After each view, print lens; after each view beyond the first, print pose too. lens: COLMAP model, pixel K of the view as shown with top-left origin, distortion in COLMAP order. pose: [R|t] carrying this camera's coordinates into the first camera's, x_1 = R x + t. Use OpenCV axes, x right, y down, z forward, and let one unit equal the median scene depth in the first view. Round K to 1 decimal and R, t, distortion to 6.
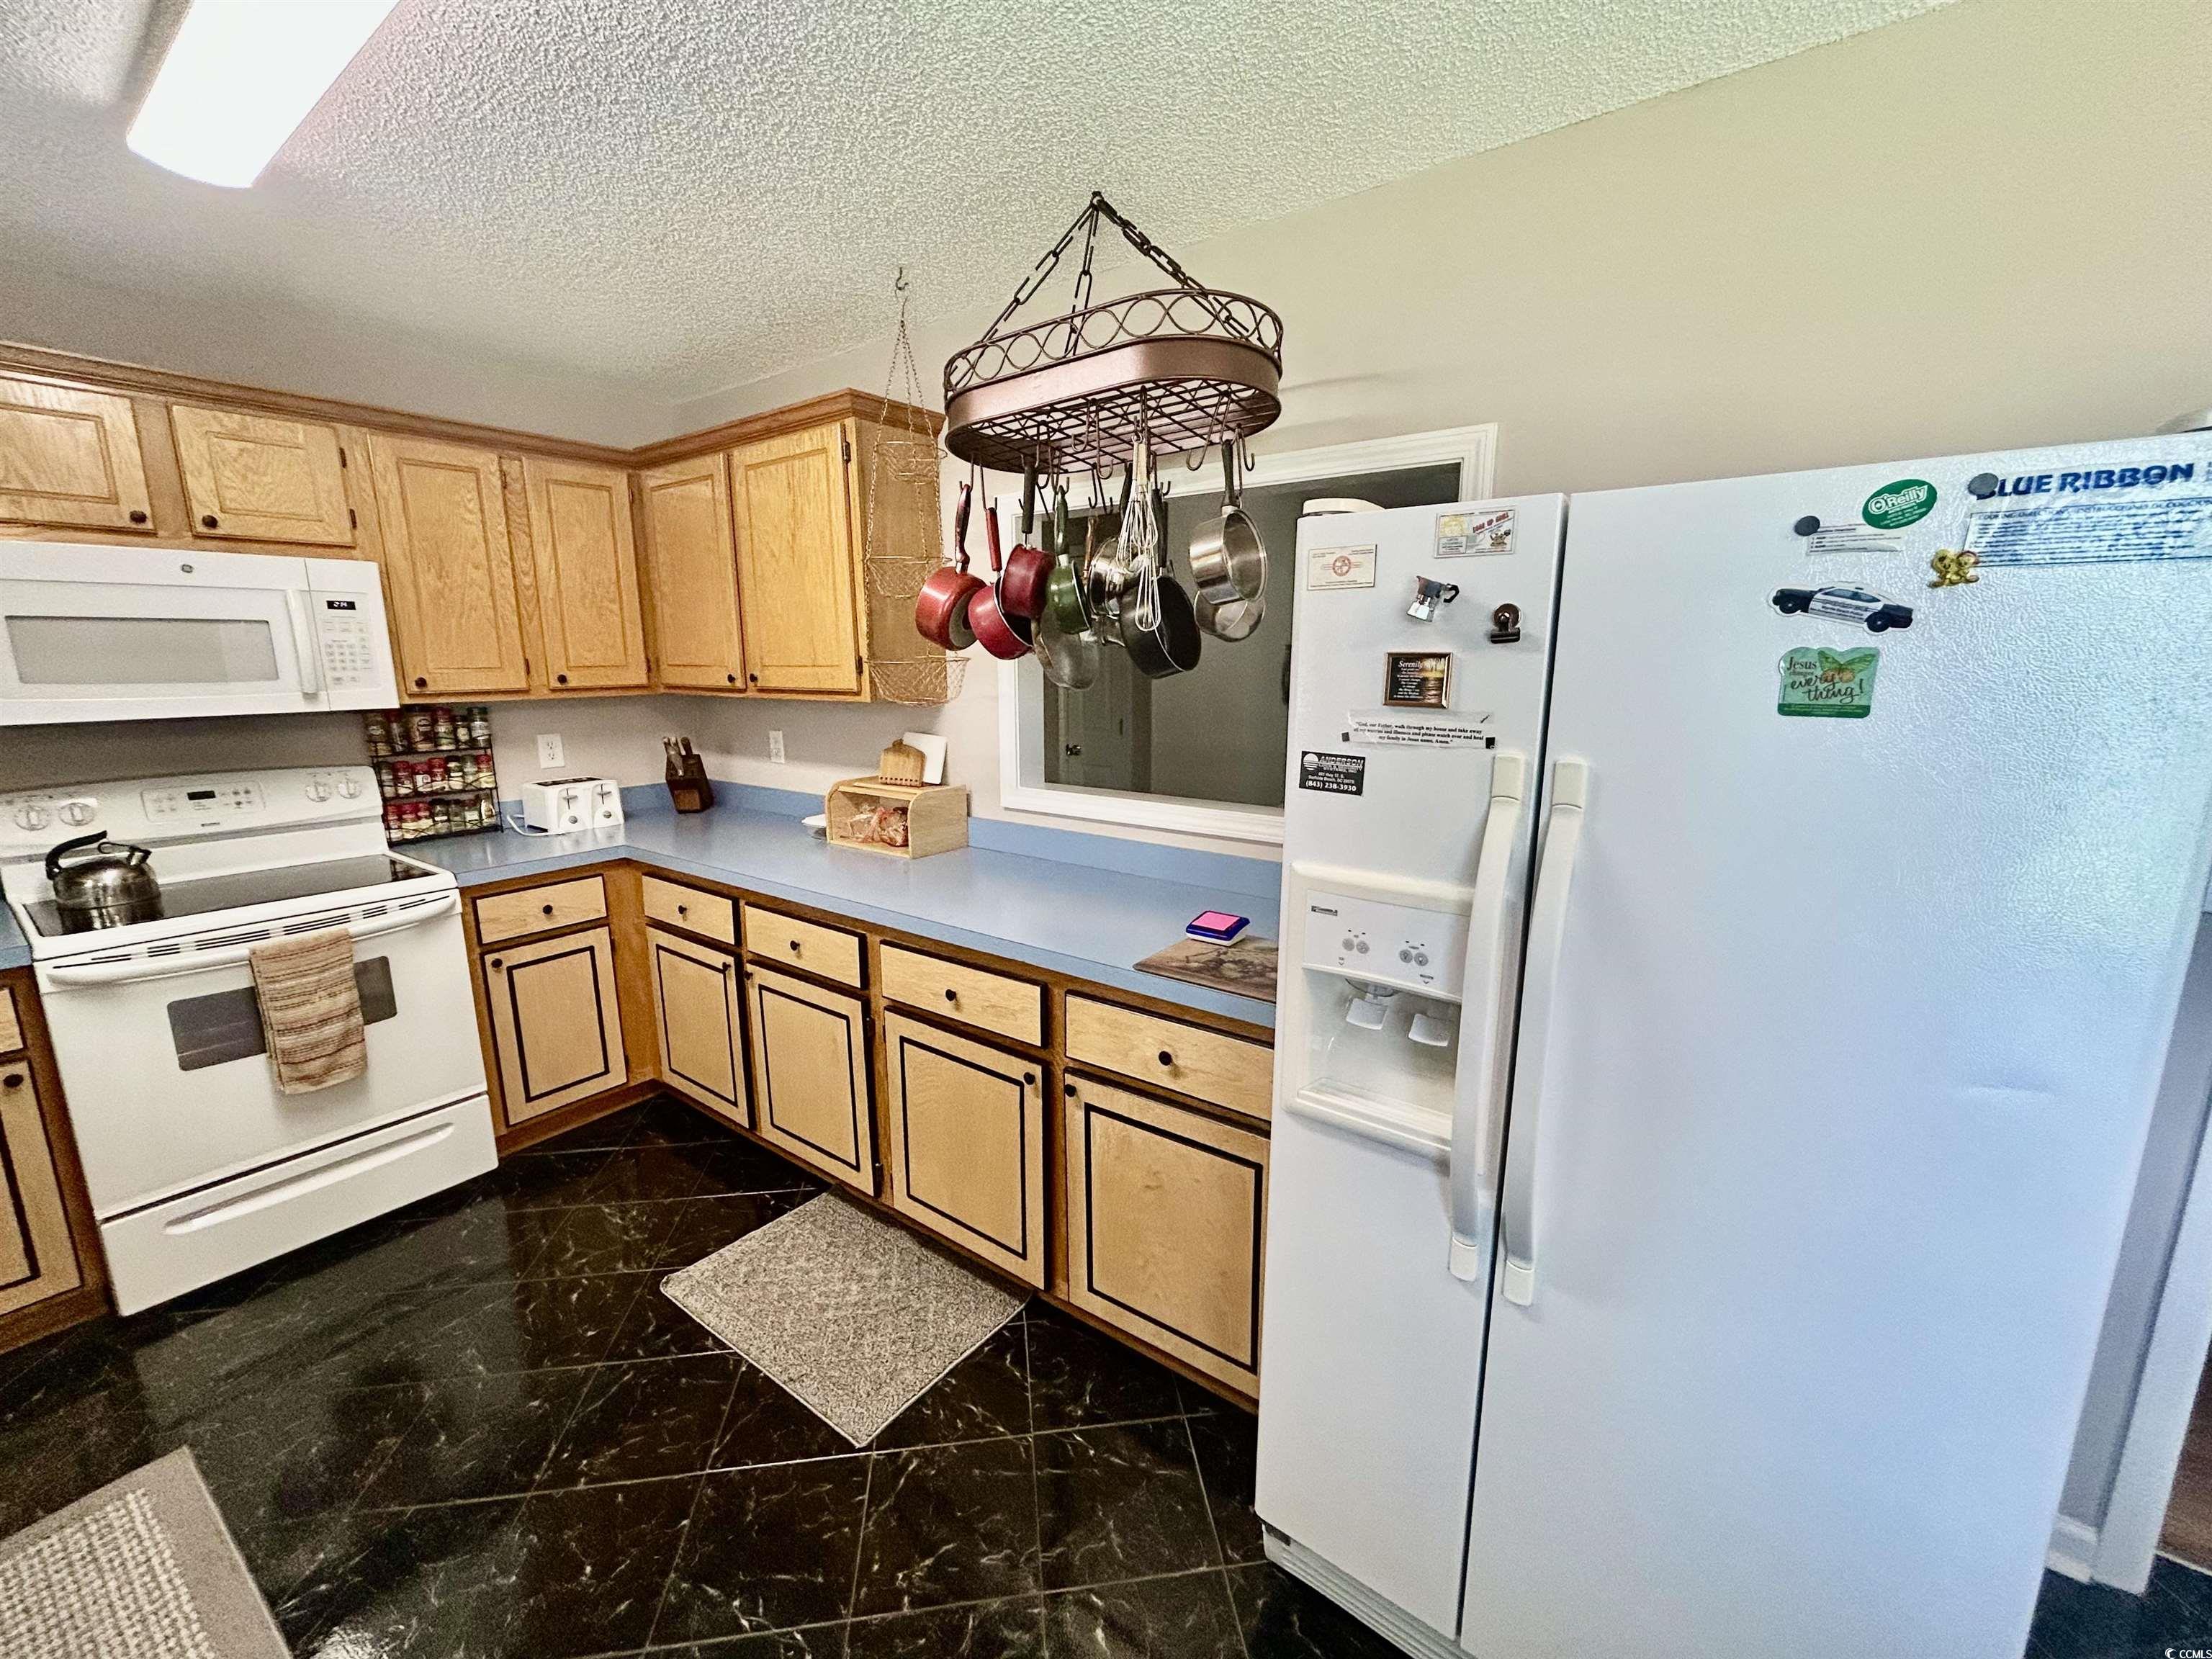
lens RADIAL K [[899.7, 0, 1112.0], [0, 899.7, 826.7], [0, 0, 1]] dist [0.004274, -0.000098]
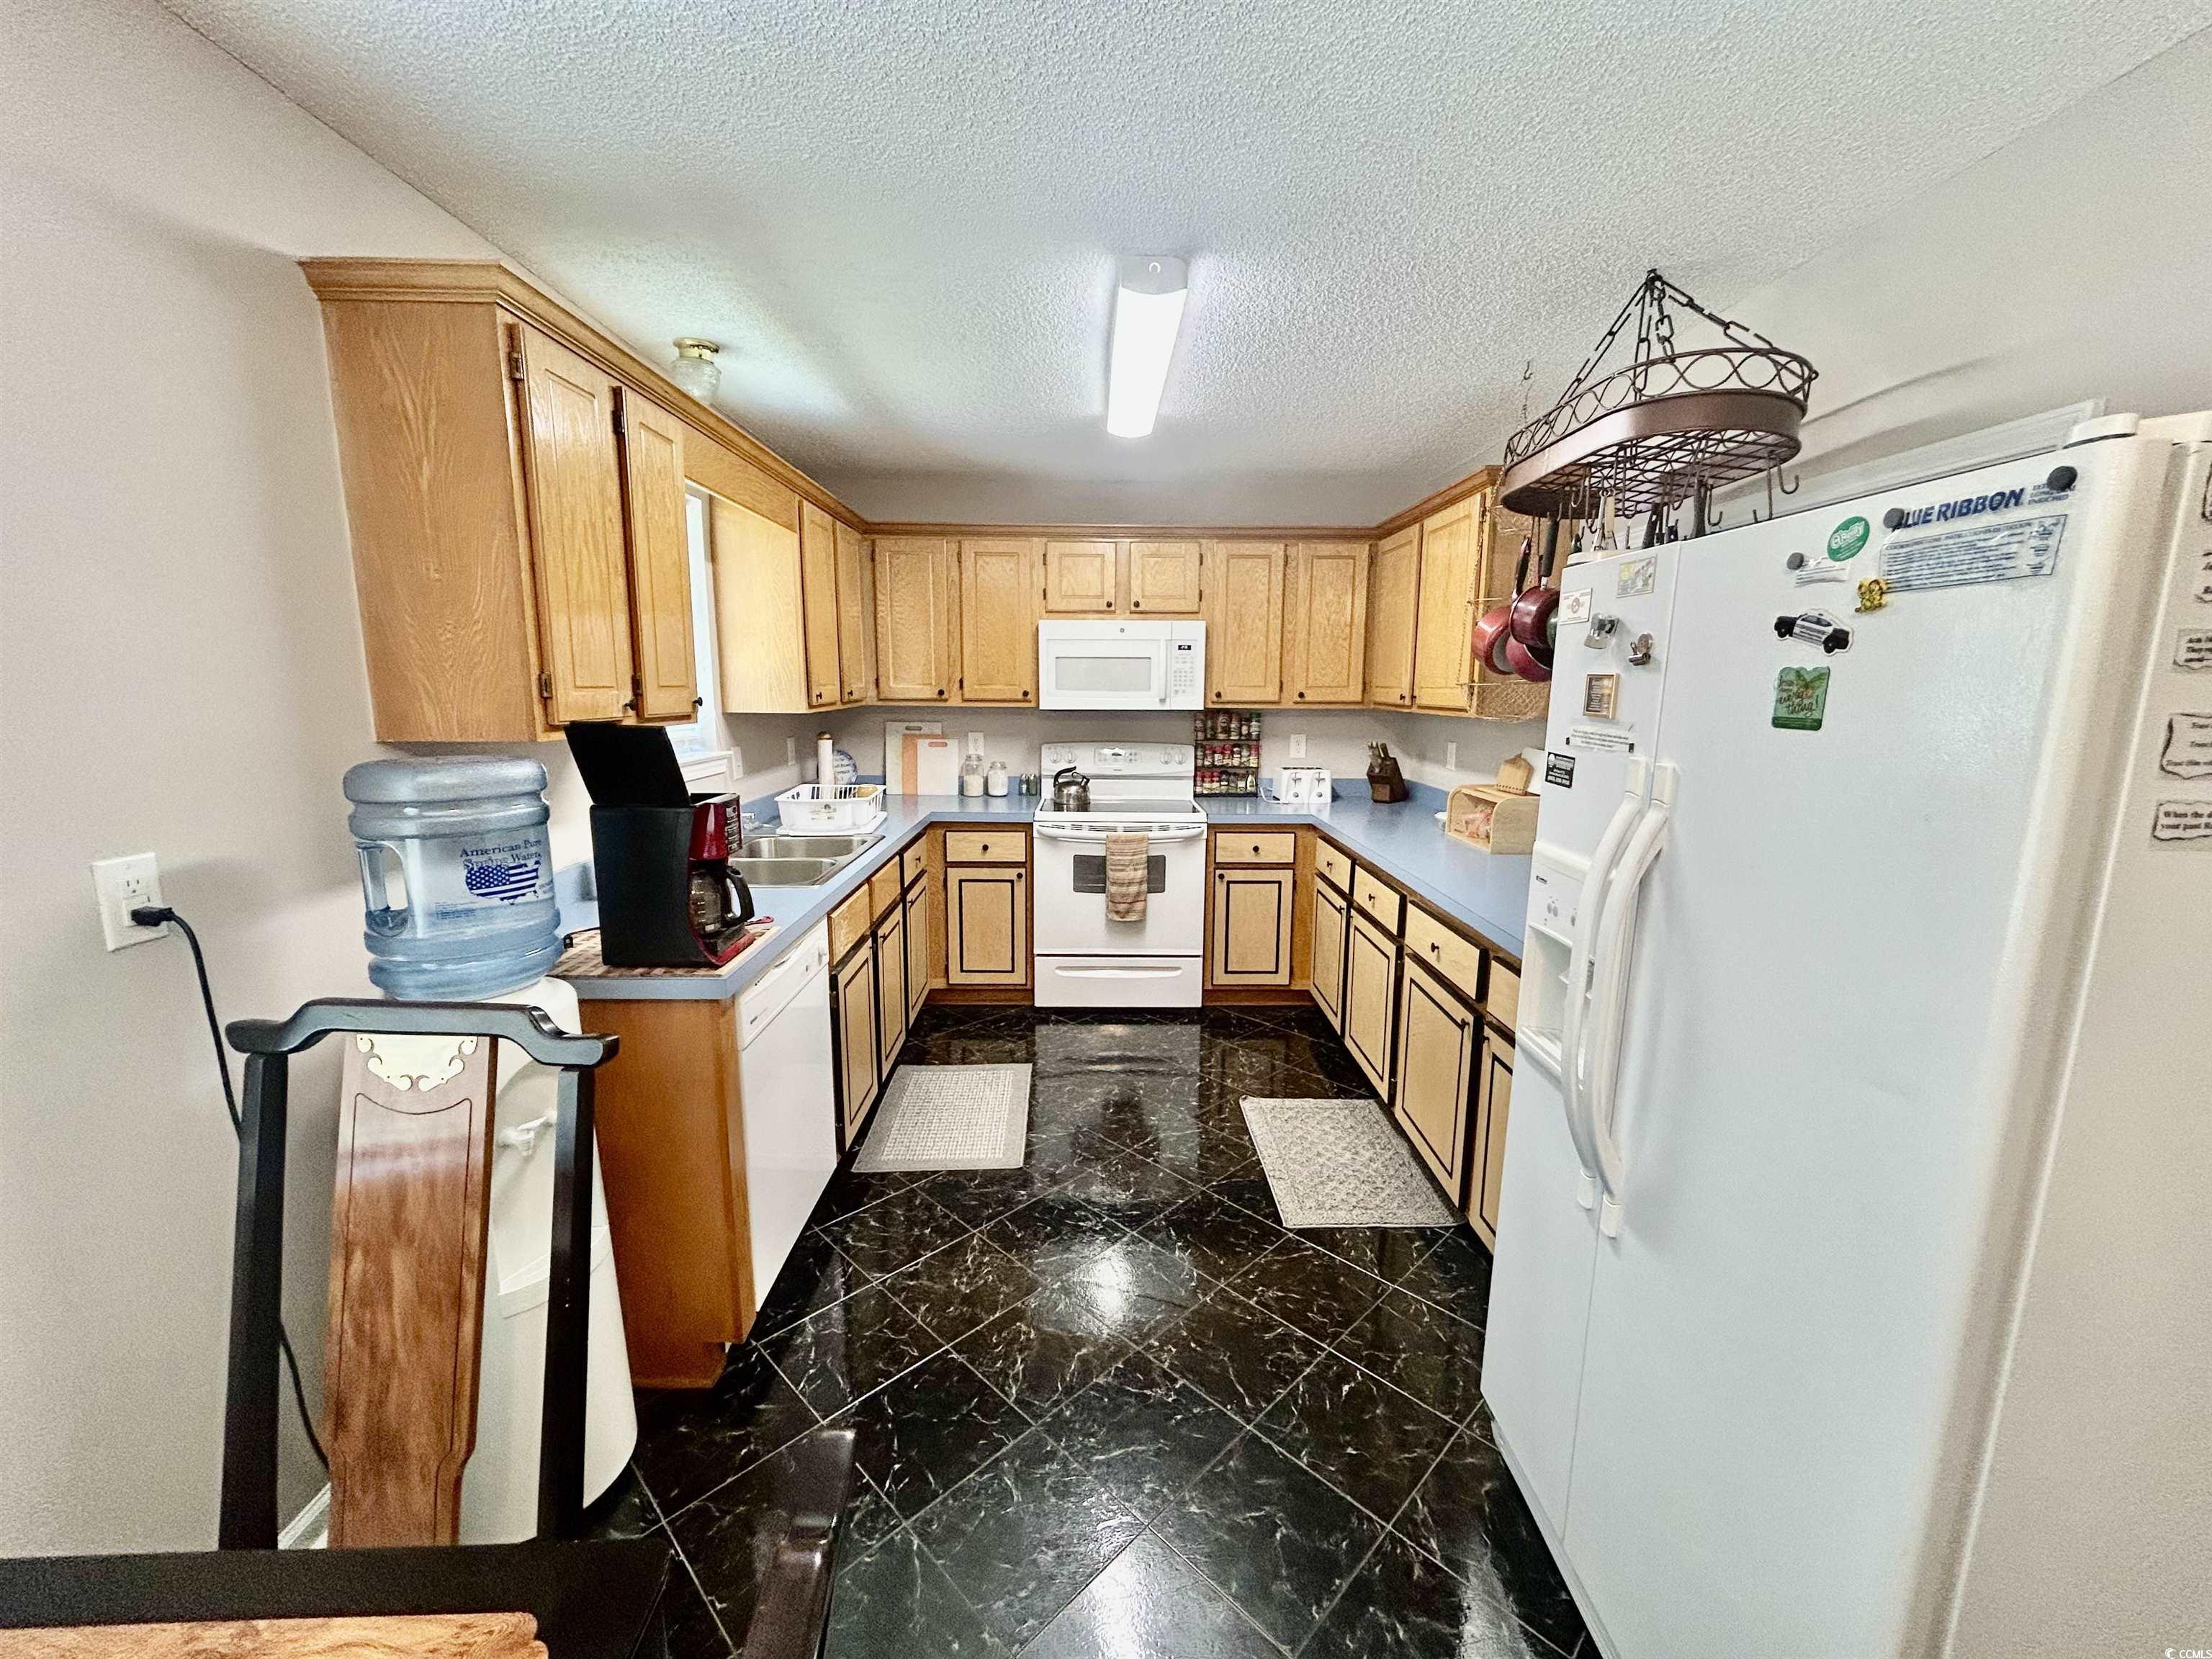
lens RADIAL K [[899.7, 0, 1111.1], [0, 899.7, 820.6], [0, 0, 1]] dist [0.004274, -0.000098]
pose [[0.613040, 0.130141, -0.779260, 0.444301], [-0.159387, 0.986432, 0.039351, 0.031275], [0.773808, 0.100080, 0.625464, -0.132255]]
